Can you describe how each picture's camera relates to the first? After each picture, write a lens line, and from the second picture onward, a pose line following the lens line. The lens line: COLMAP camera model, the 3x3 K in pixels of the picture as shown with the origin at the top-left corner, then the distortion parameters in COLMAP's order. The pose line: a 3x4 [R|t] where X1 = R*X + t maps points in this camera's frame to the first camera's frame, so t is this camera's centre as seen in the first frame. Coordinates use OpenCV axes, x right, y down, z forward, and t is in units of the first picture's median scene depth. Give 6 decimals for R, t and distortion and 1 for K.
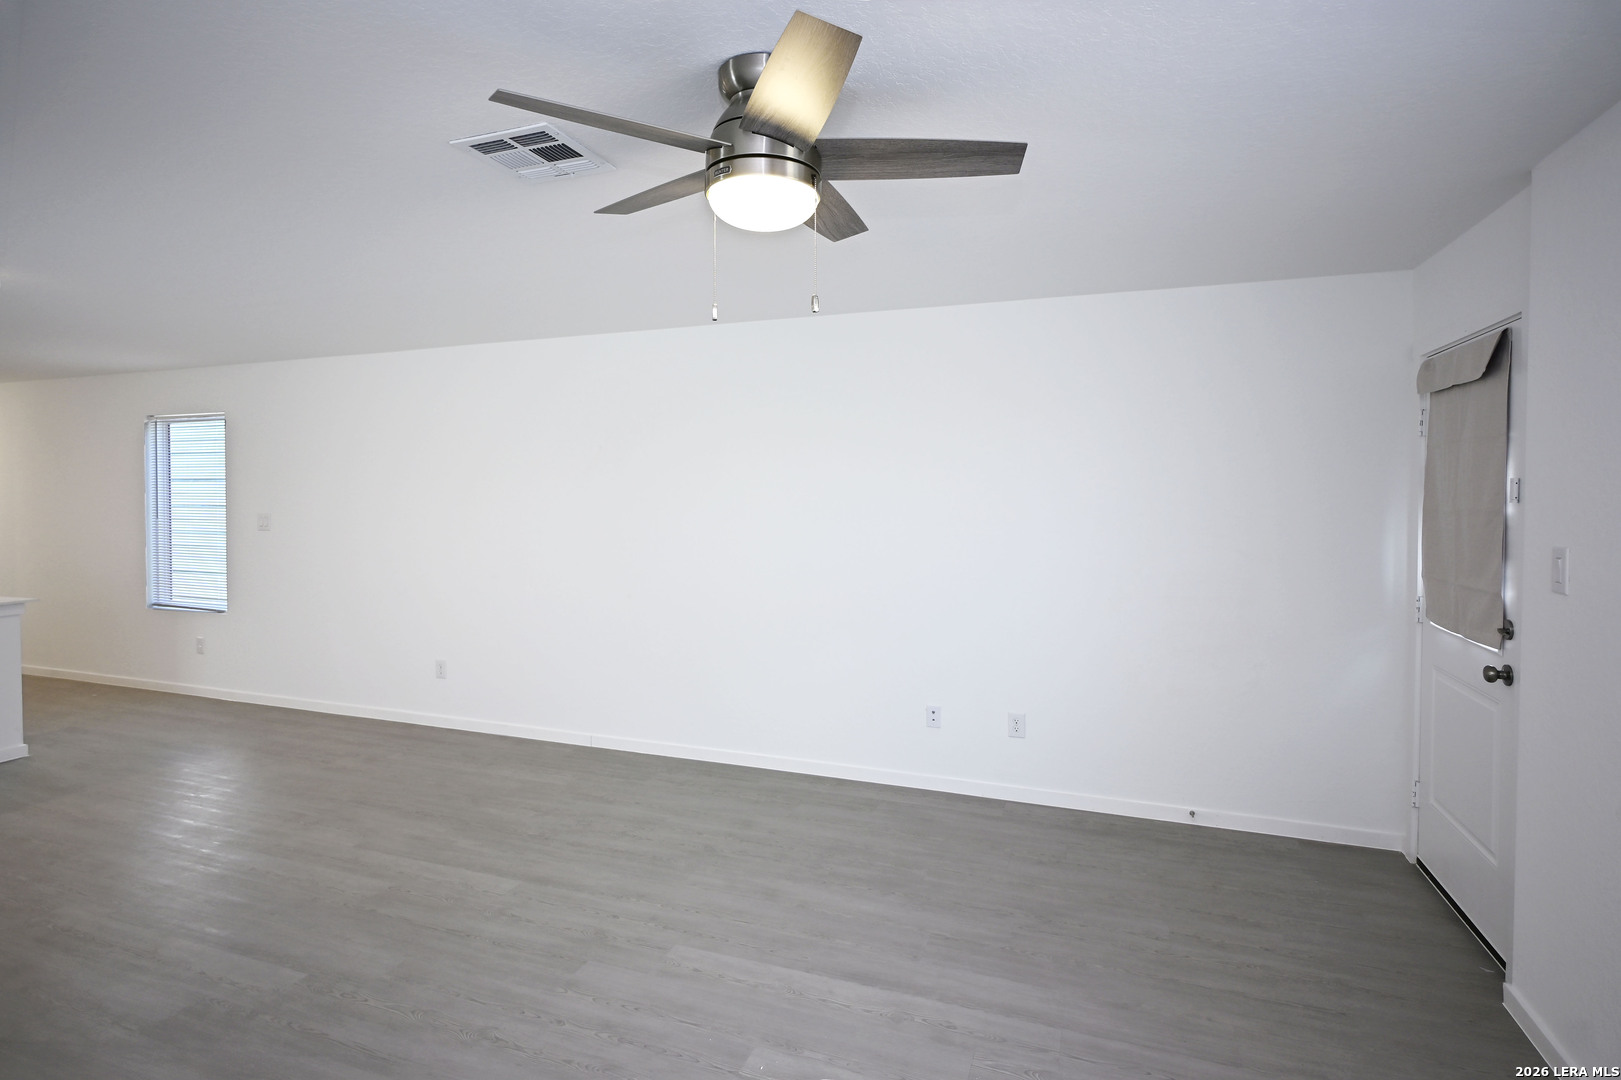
lens RADIAL K [[796.7, 0, 836.0], [0, 796.7, 499.3], [0, 0, 1]] dist [0.000791, 0.000648]
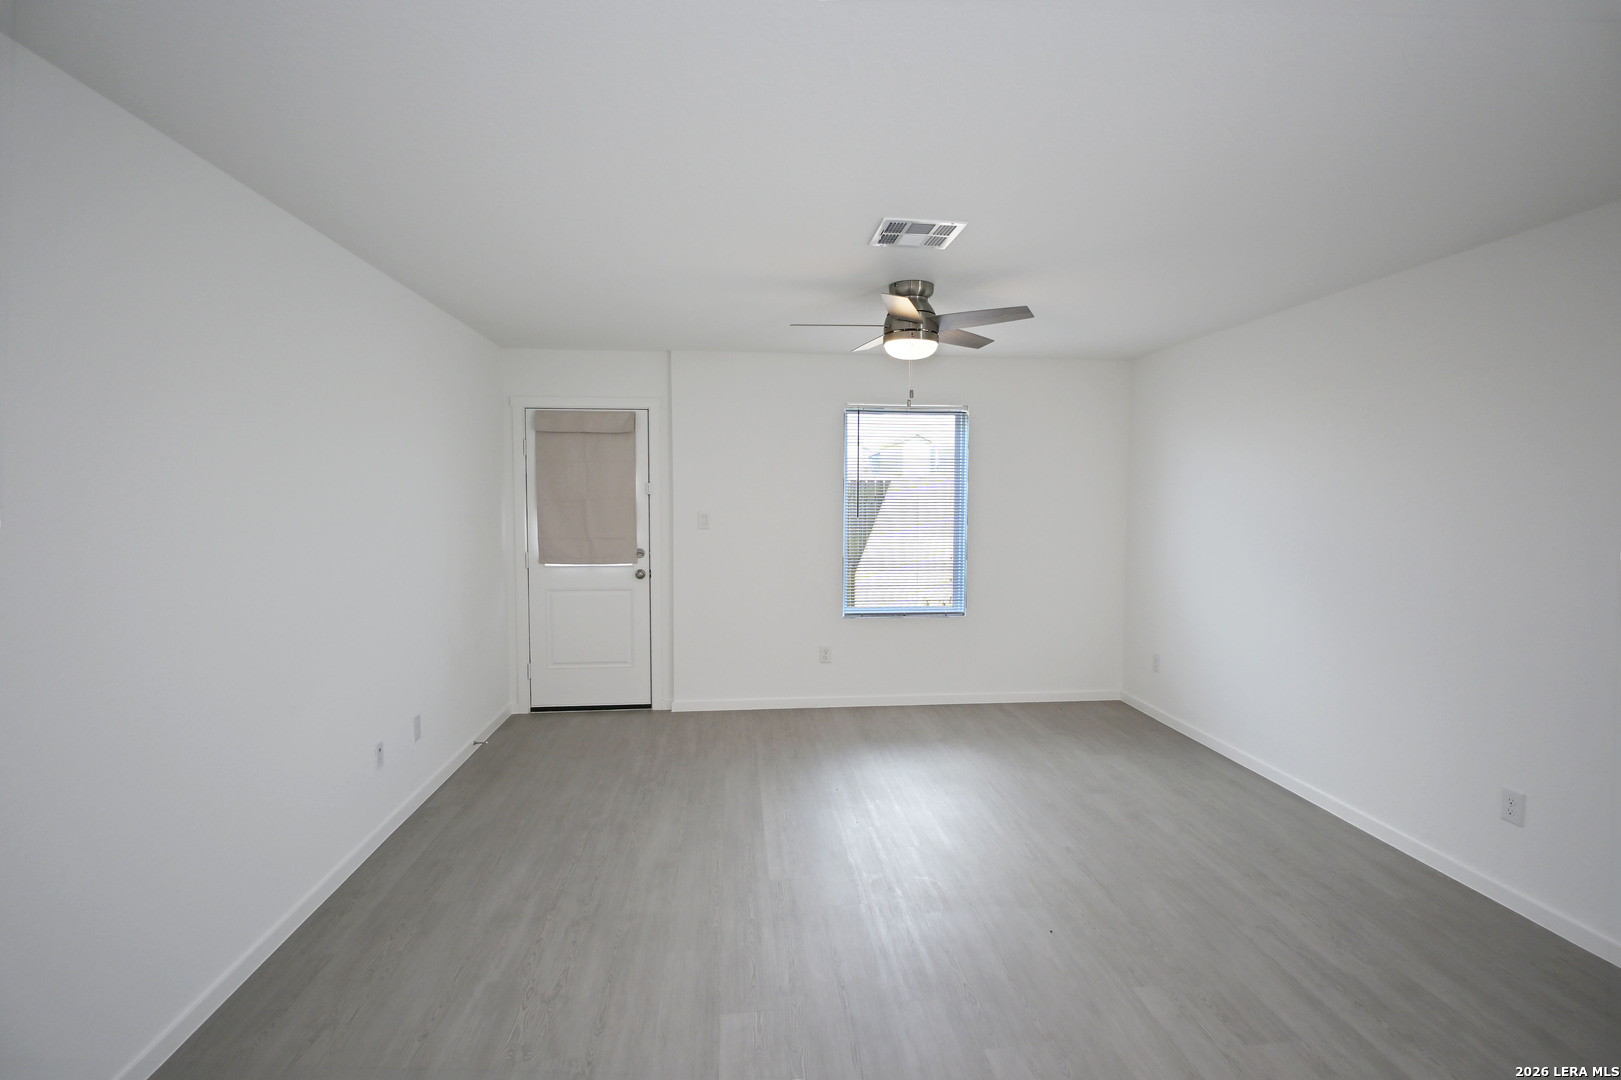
lens RADIAL K [[800.4, 0, 812.4], [0, 800.4, 544.0], [0, 0, 1]] dist [-0.004224, -0.000337]
pose [[-0.422381, -0.060811, 0.904376, -1.078406], [0.006204, 0.997530, 0.069973, -0.008089], [-0.906397, 0.035166, -0.420960, 1.223972]]
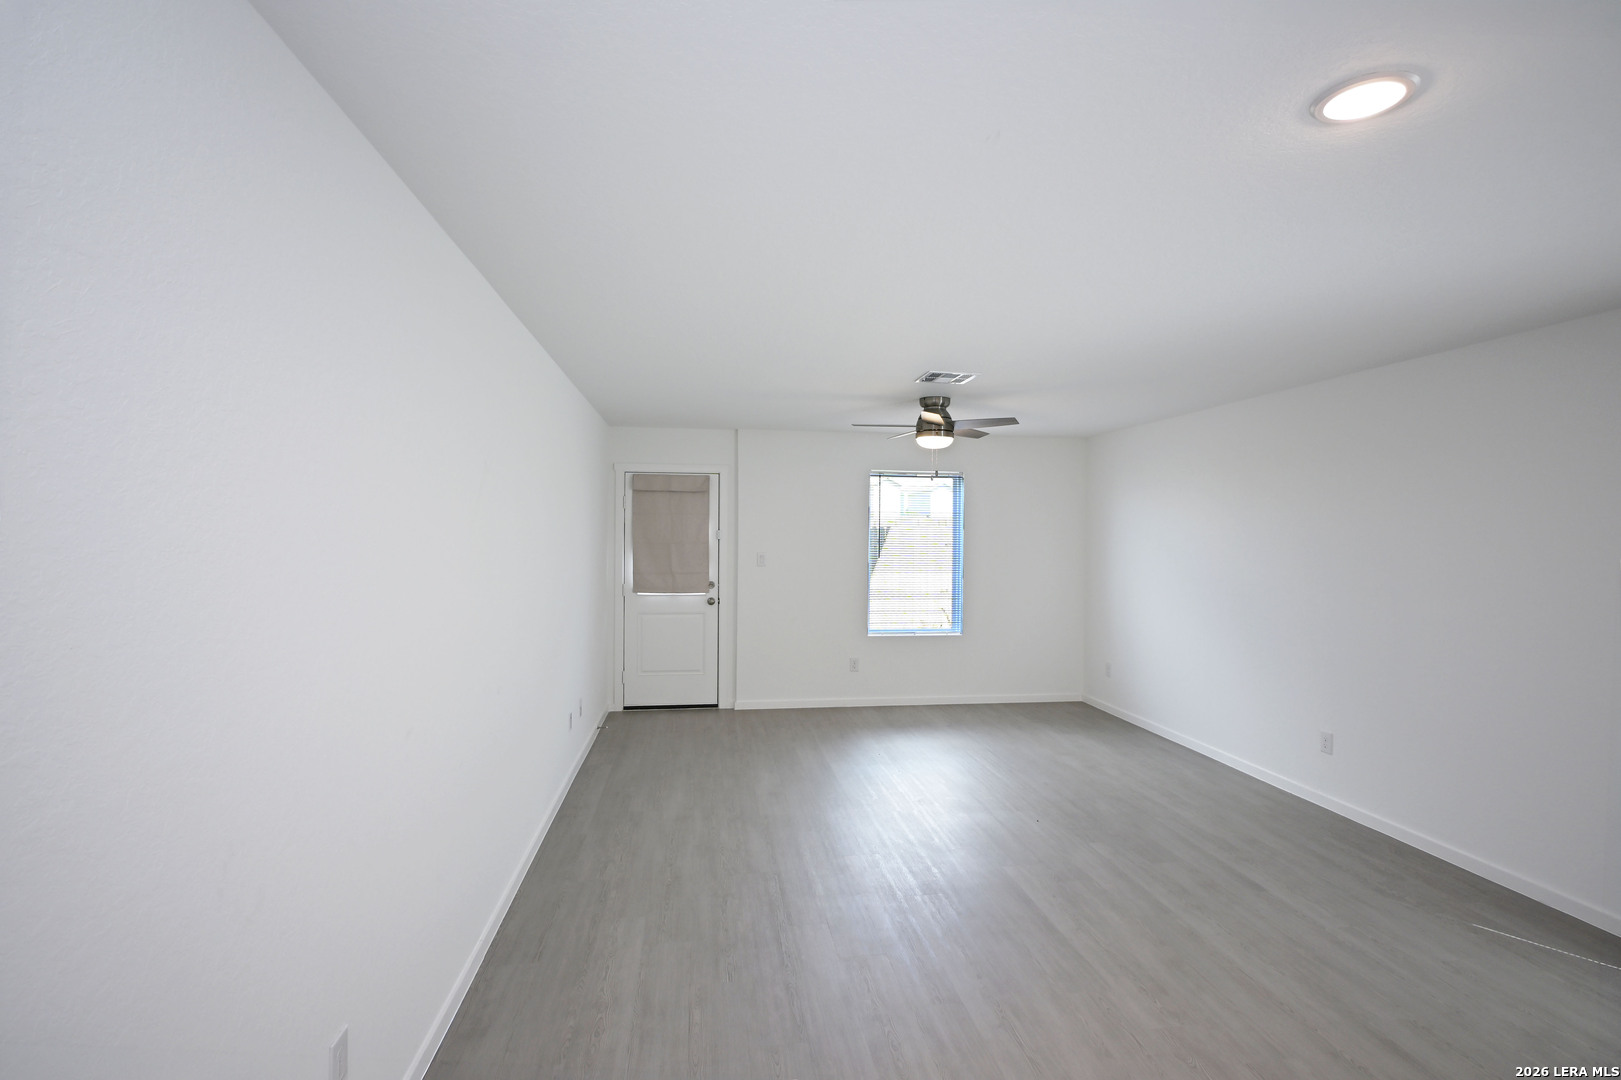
lens RADIAL K [[800.4, 0, 812.4], [0, 800.4, 544.0], [0, 0, 1]] dist [-0.004224, -0.000337]
pose [[-0.457884, -0.016137, 0.888866, -1.468180], [0.001625, 0.999818, 0.018988, -0.025161], [-0.889011, 0.010139, -0.457774, 1.609657]]
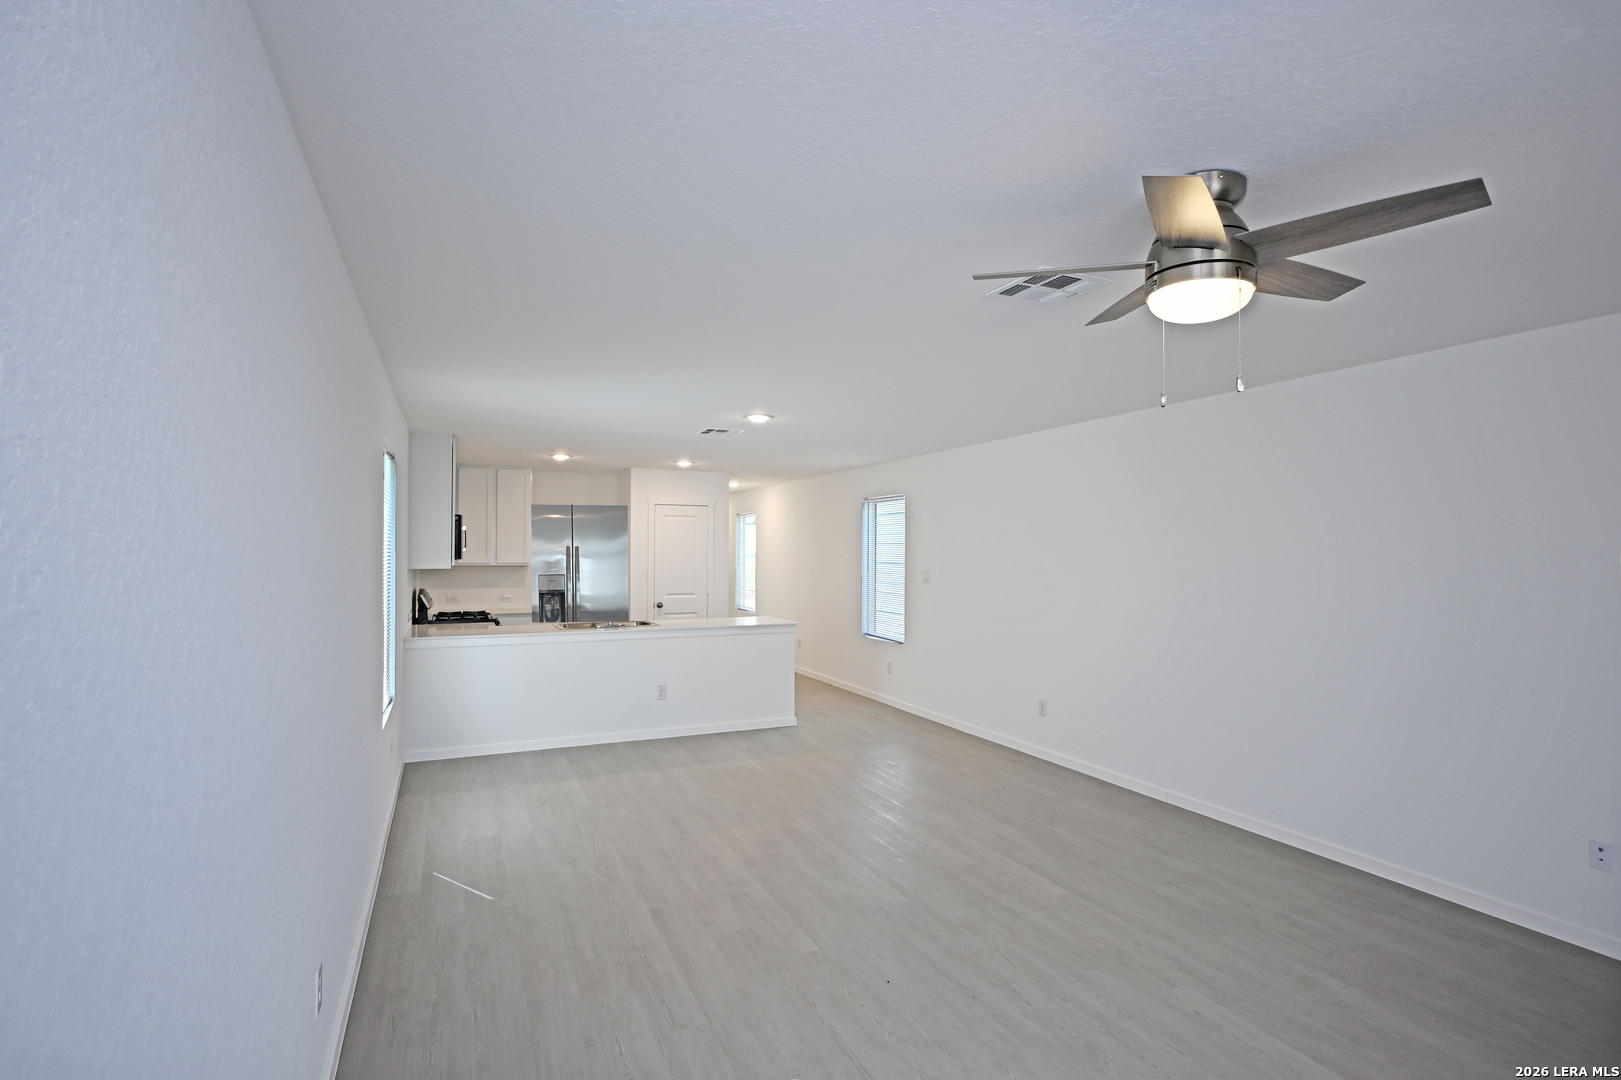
lens RADIAL K [[800.4, 0, 812.4], [0, 800.4, 544.0], [0, 0, 1]] dist [-0.004224, -0.000337]
pose [[0.696499, -0.004724, -0.717542, 0.182269], [-0.009317, 0.999834, -0.015626, -0.004829], [0.717497, 0.017569, 0.696339, -0.086068]]
